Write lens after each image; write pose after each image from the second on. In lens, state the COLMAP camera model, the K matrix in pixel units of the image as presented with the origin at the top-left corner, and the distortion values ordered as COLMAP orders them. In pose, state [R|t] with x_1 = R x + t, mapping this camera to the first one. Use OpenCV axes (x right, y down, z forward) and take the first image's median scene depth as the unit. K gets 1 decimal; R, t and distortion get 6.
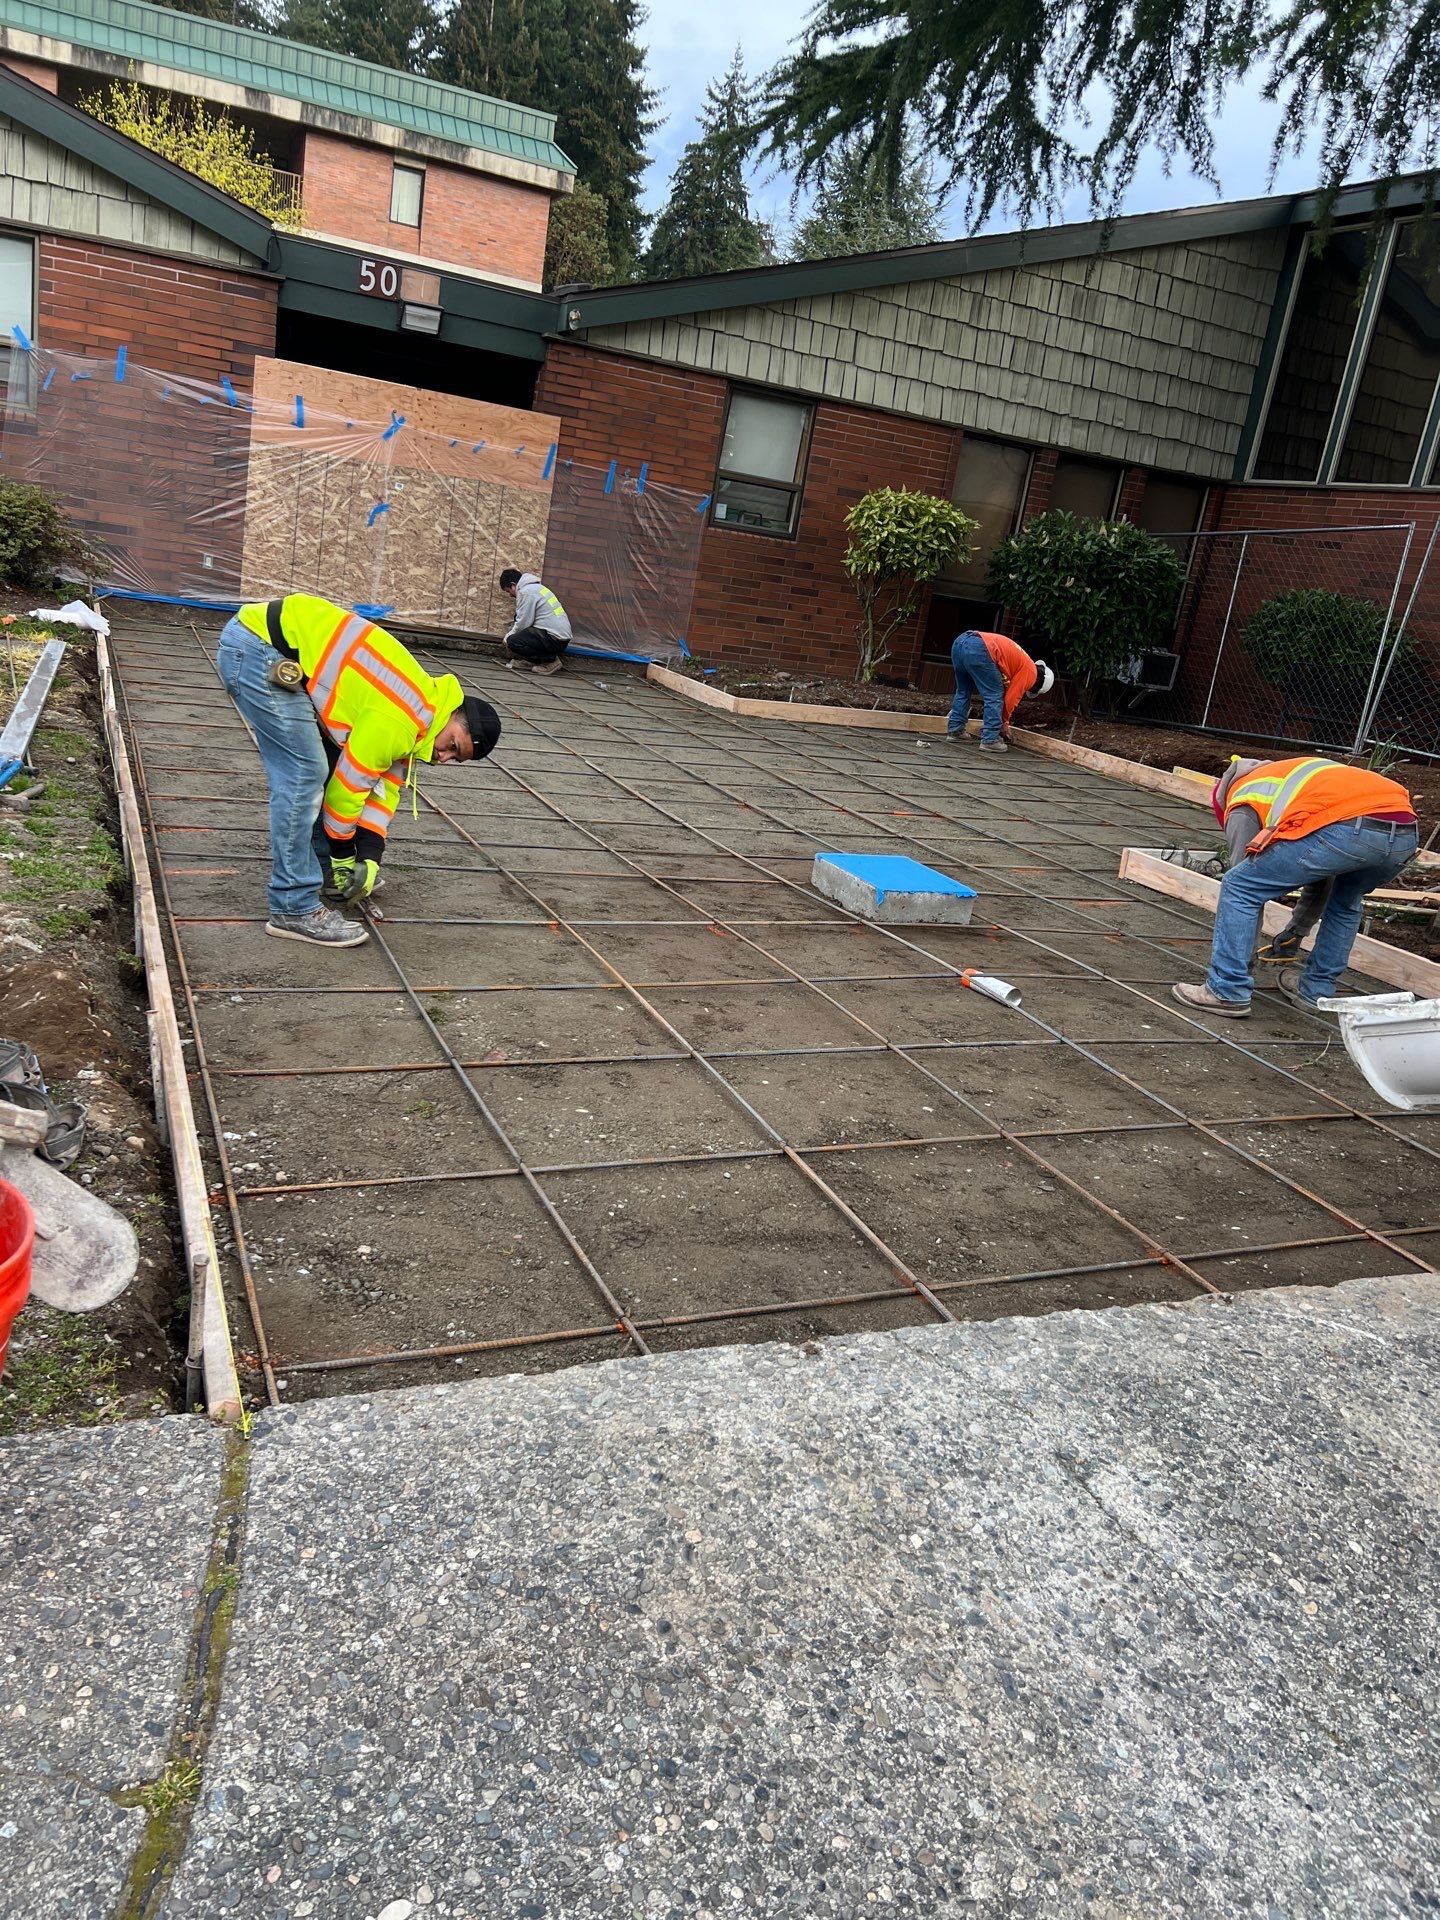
lens RADIAL K [[1469.4, 0, 726.1], [0, 1469.4, 988.3], [0, 0, 1]] dist [0.057446, -0.062258]
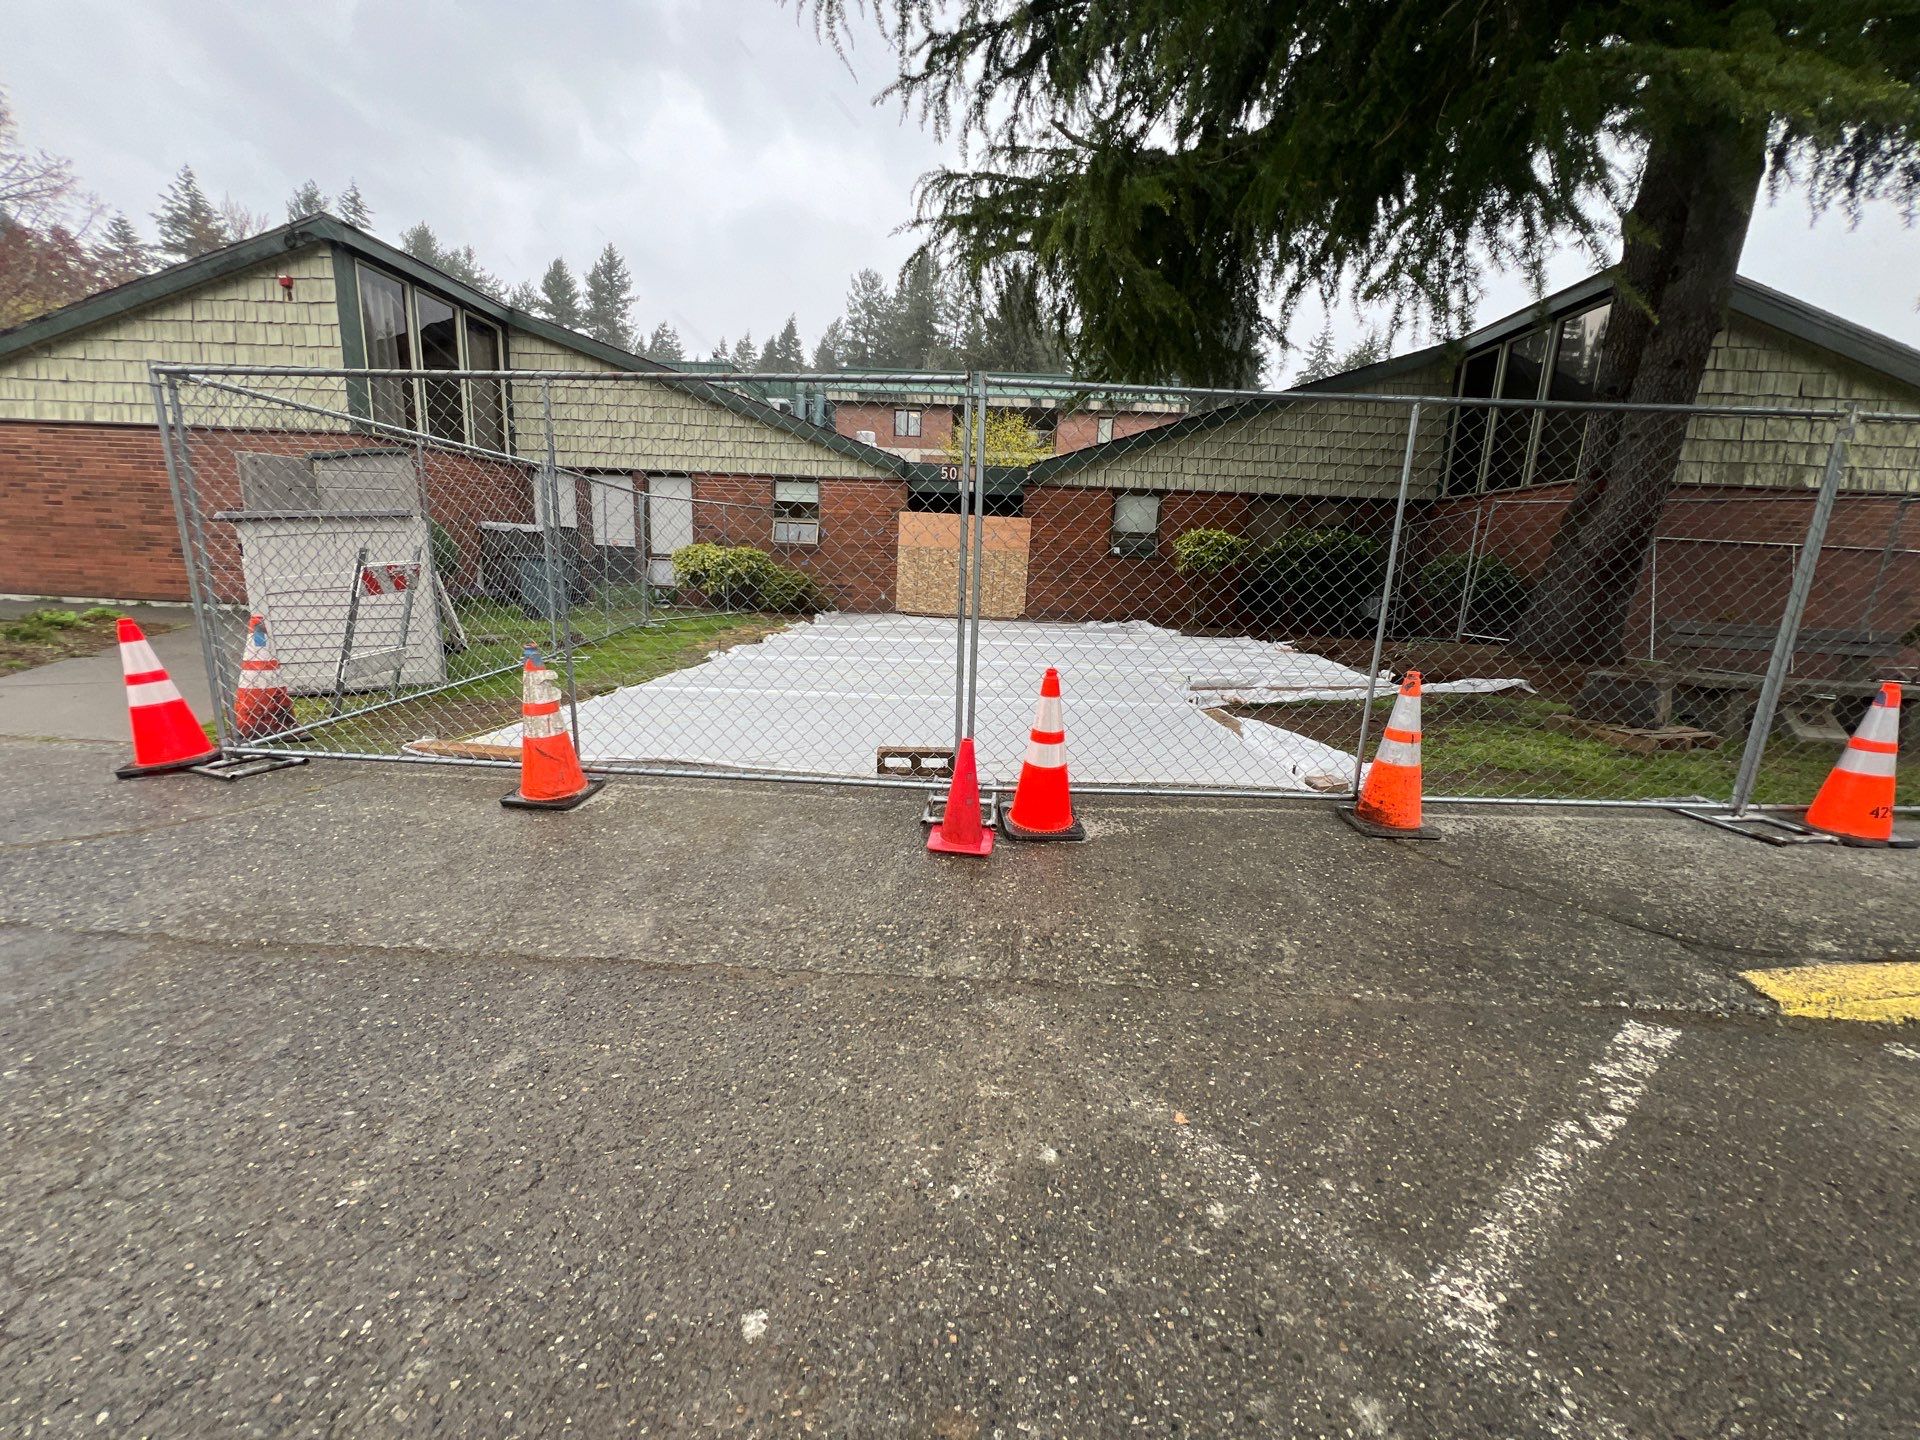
lens RADIAL K [[781.2, 0, 955.2], [0, 781.2, 734.8], [0, 0, 1]] dist [-0.001266, 0.000941]
pose [[0.893614, -0.017243, -0.448505, 0.331007], [-0.036496, 0.993161, -0.110899, 0.073184], [0.447350, 0.115469, 0.886874, -0.045955]]
